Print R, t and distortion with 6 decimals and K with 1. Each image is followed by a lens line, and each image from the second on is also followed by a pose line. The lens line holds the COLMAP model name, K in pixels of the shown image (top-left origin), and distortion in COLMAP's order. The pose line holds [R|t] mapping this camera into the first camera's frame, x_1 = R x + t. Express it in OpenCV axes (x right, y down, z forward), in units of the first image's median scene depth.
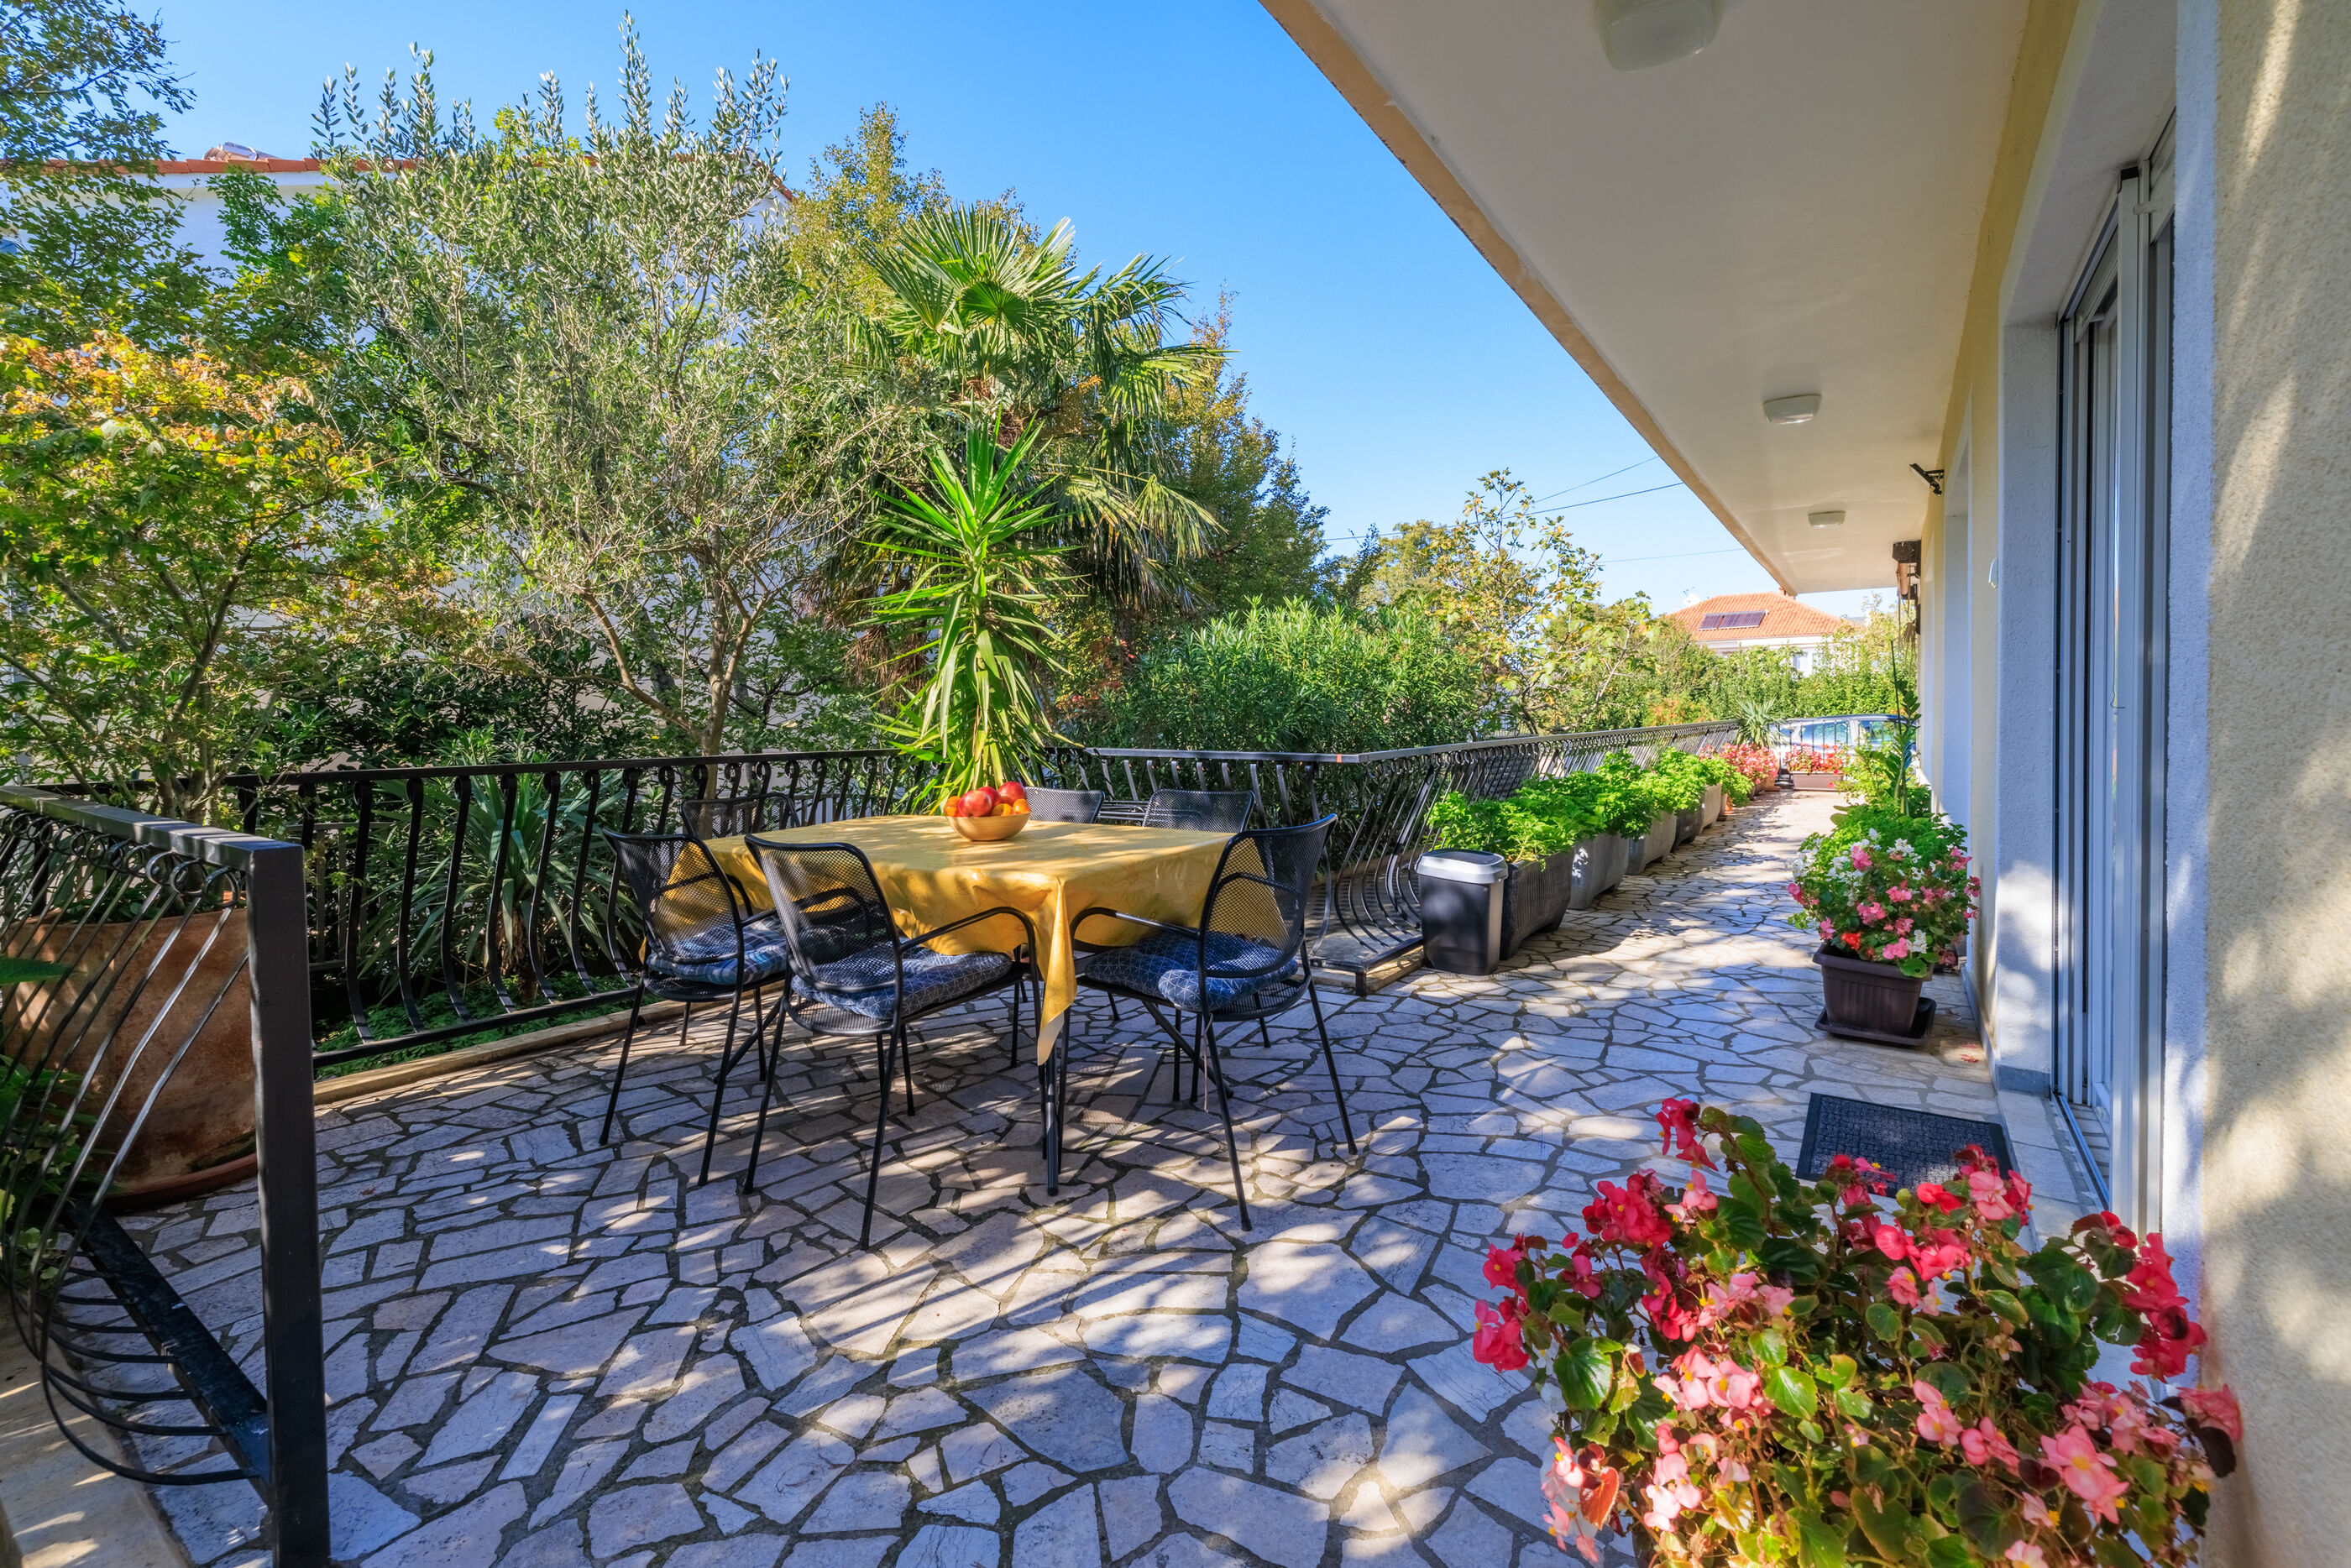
lens RADIAL K [[1007.7, 0, 1176.0], [0, 1007.7, 733.1], [0, 0, 1]] dist [0.001072, 0.000298]
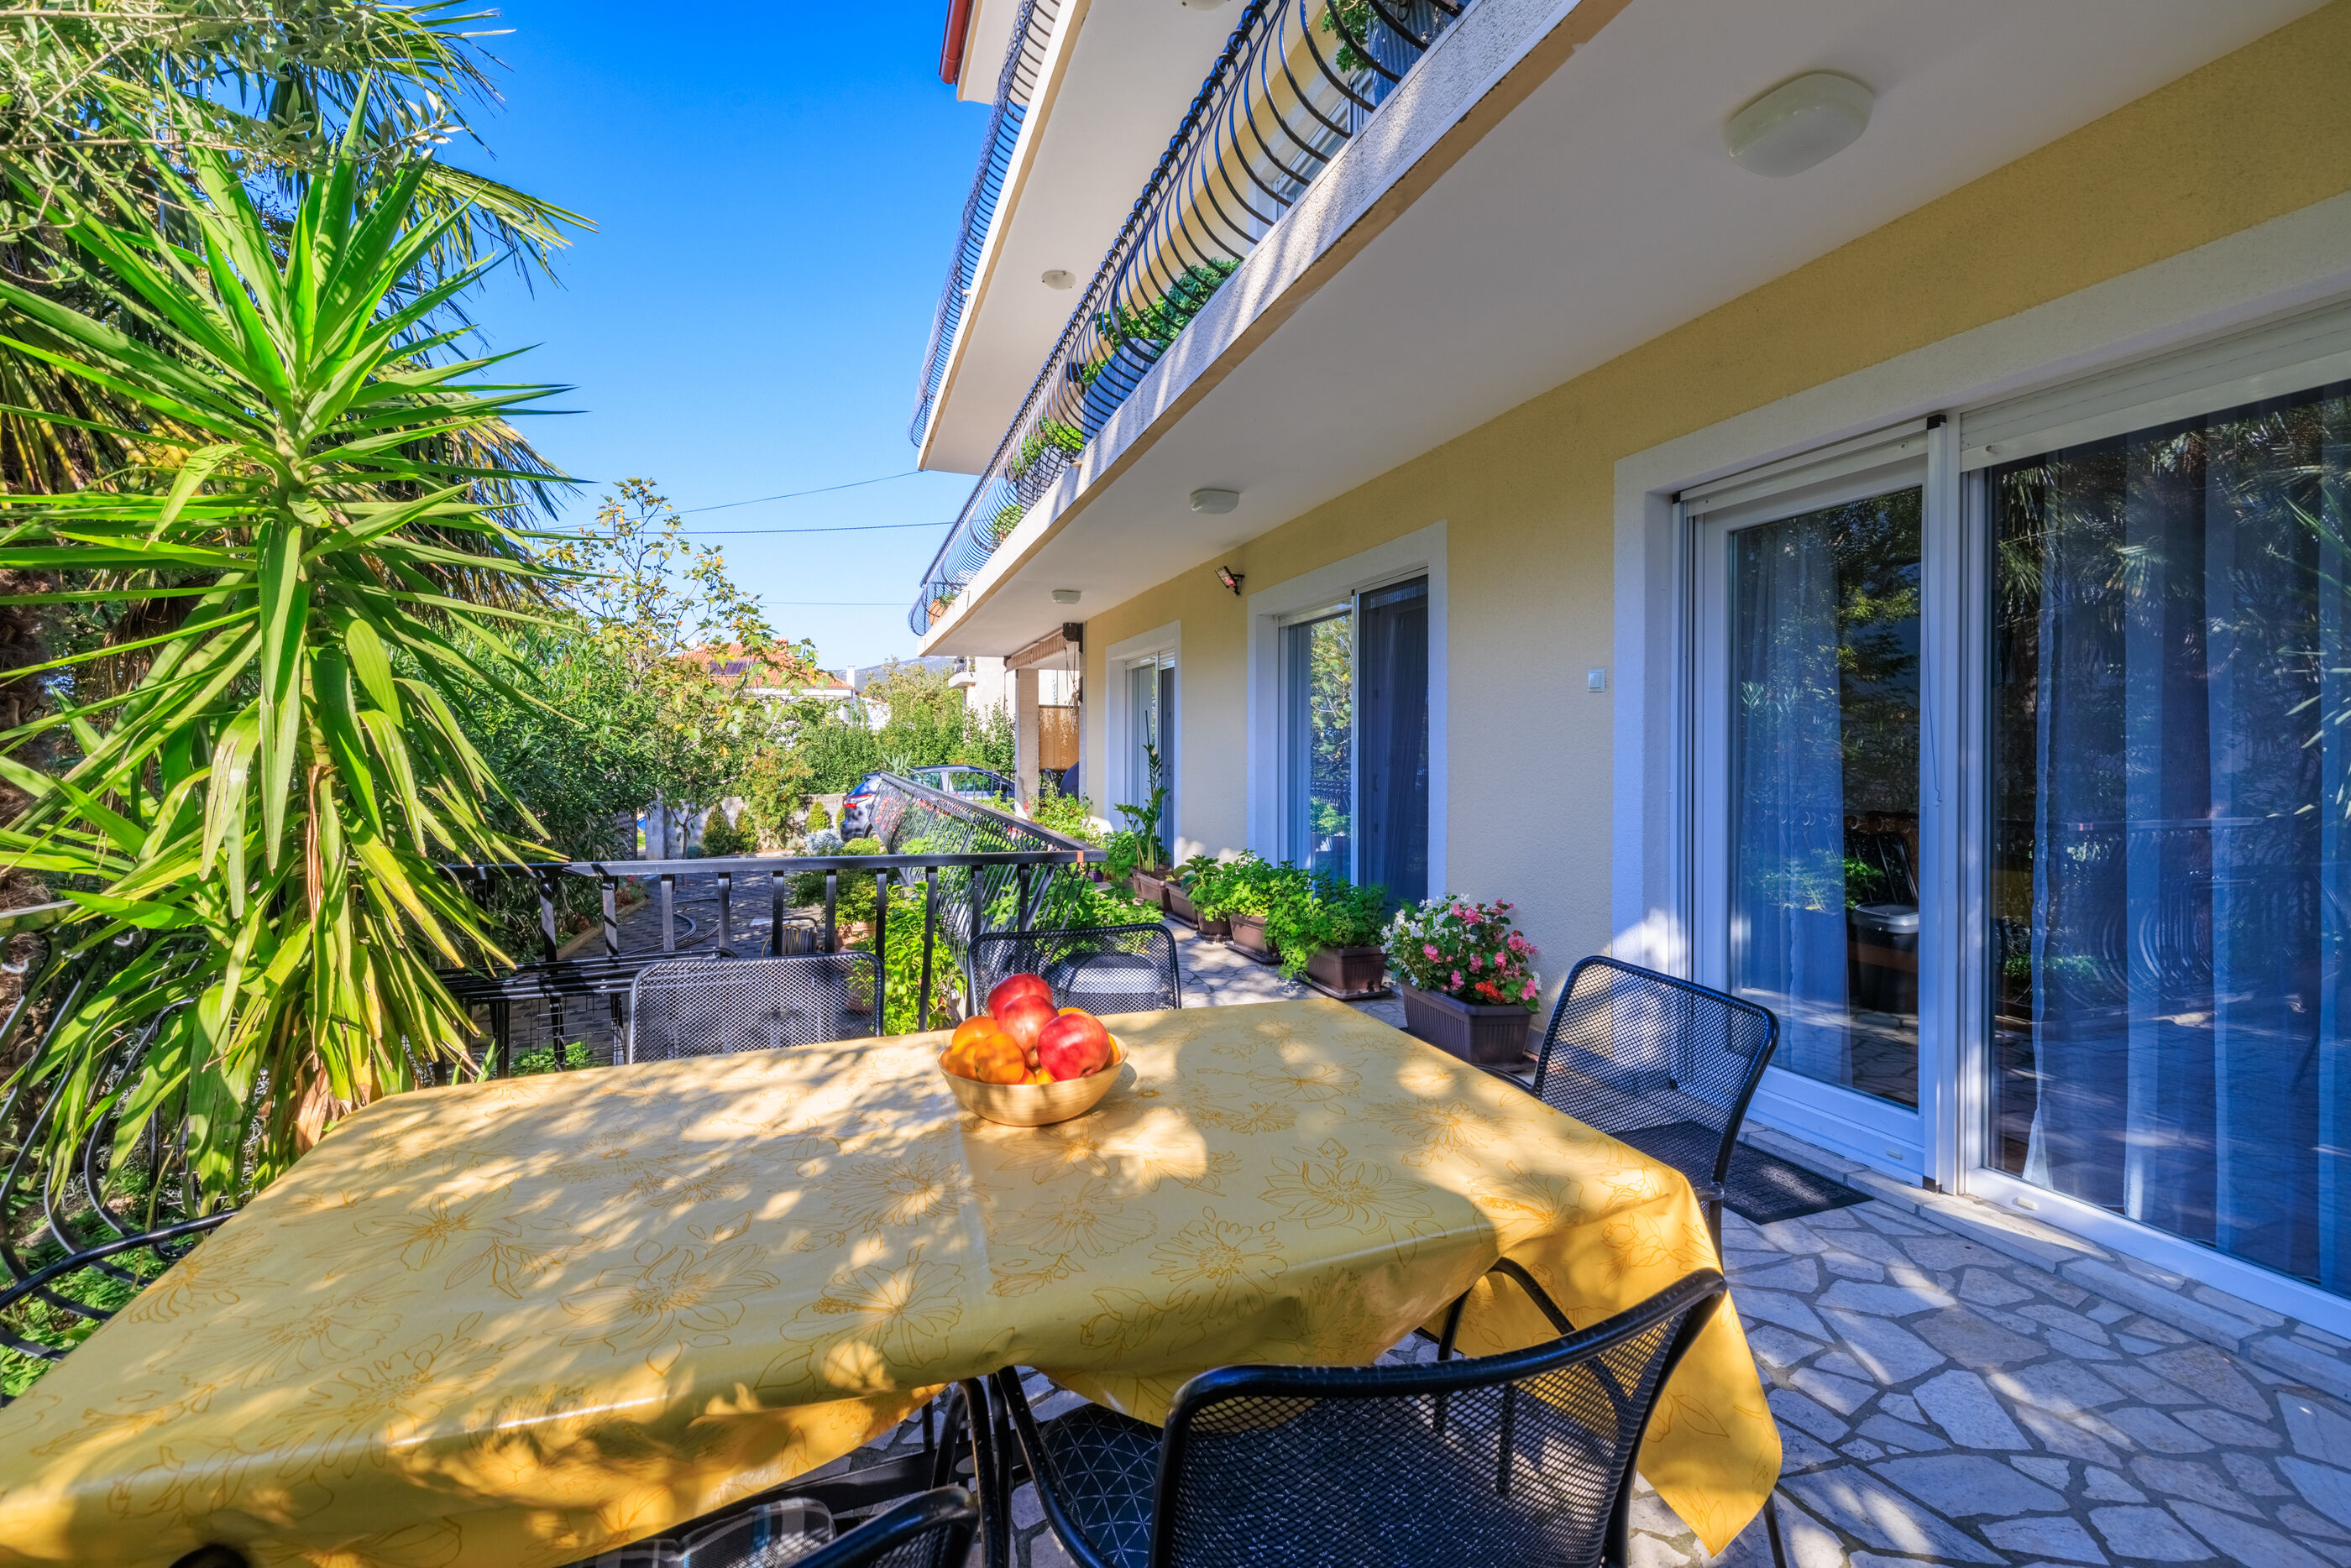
lens RADIAL K [[1017.4, 0, 1171.8], [0, 1017.4, 748.9], [0, 0, 1]] dist [0.004869, 0.000241]
pose [[0.580765, 0.012662, 0.813973, -0.218456], [0.008835, 0.999722, -0.021855, -0.020236], [-0.814023, 0.019884, 0.580492, 0.271694]]
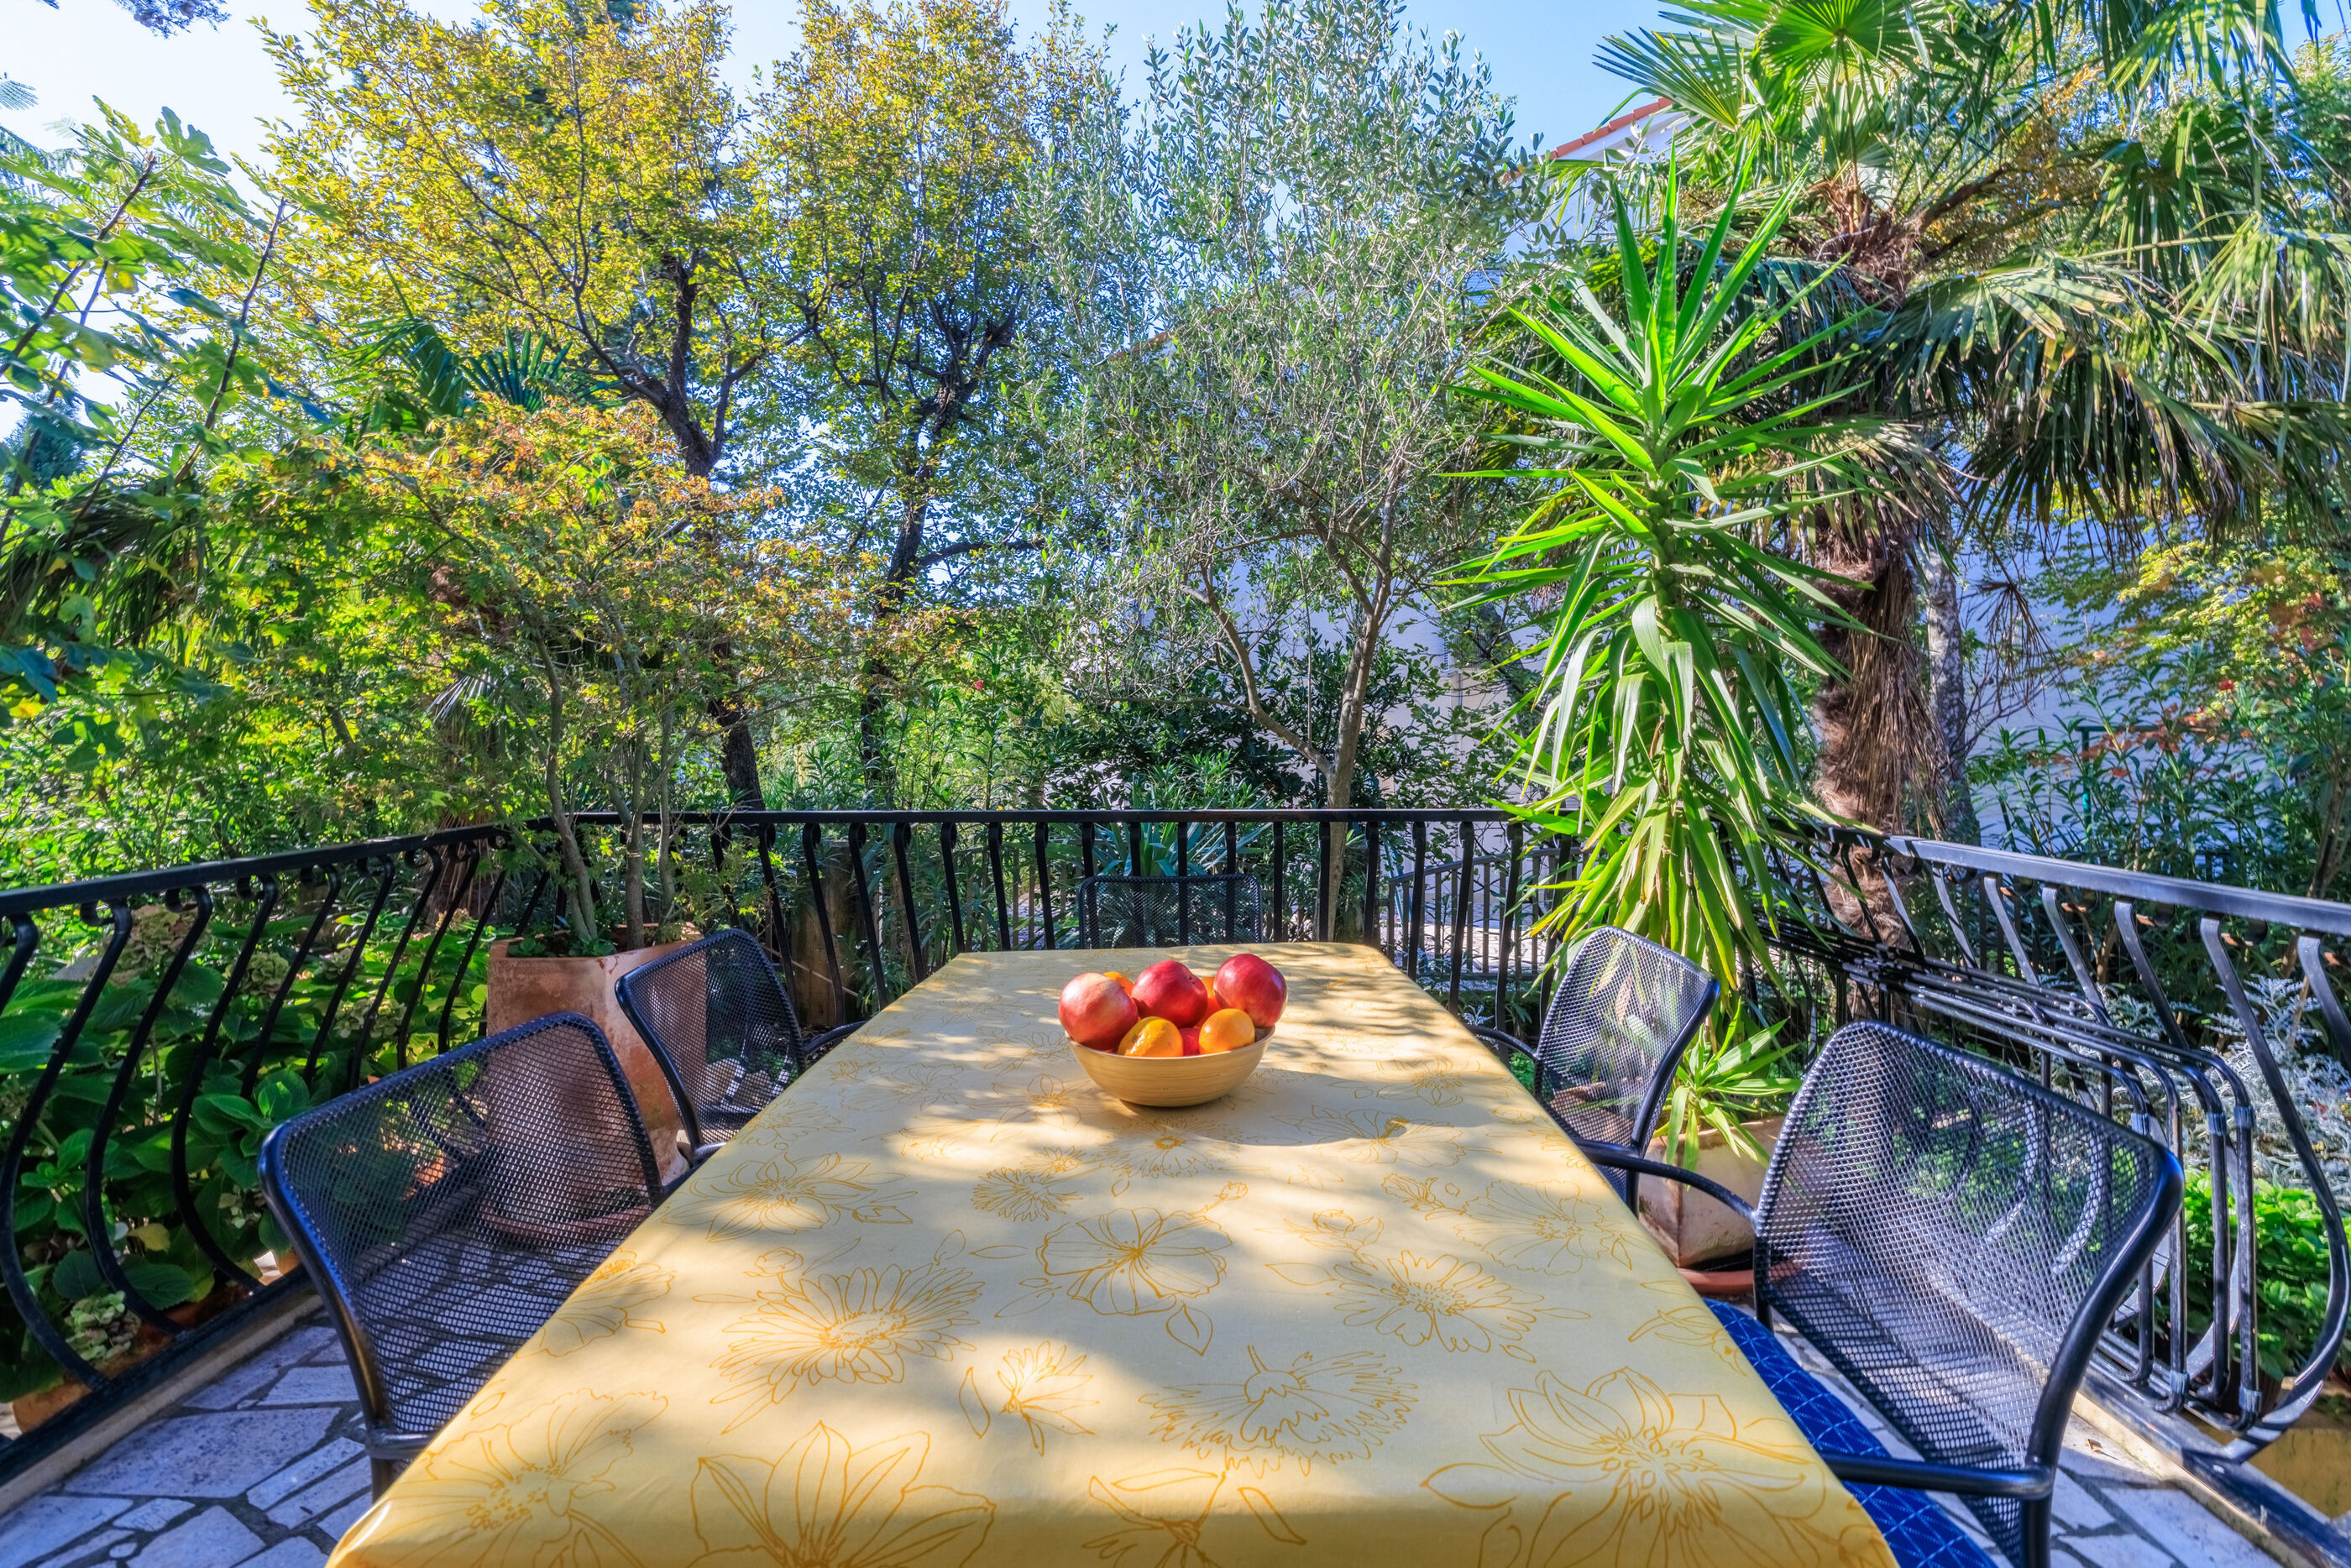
lens RADIAL K [[1024.5, 0, 1170.8], [0, 1024.5, 678.6], [0, 0, 1]] dist [0.001813, 0.000411]
pose [[0.567712, -0.027509, -0.822767, 0.064032], [-0.017051, 0.998834, -0.045161, -0.018450], [0.823050, 0.039667, 0.566581, 0.303777]]
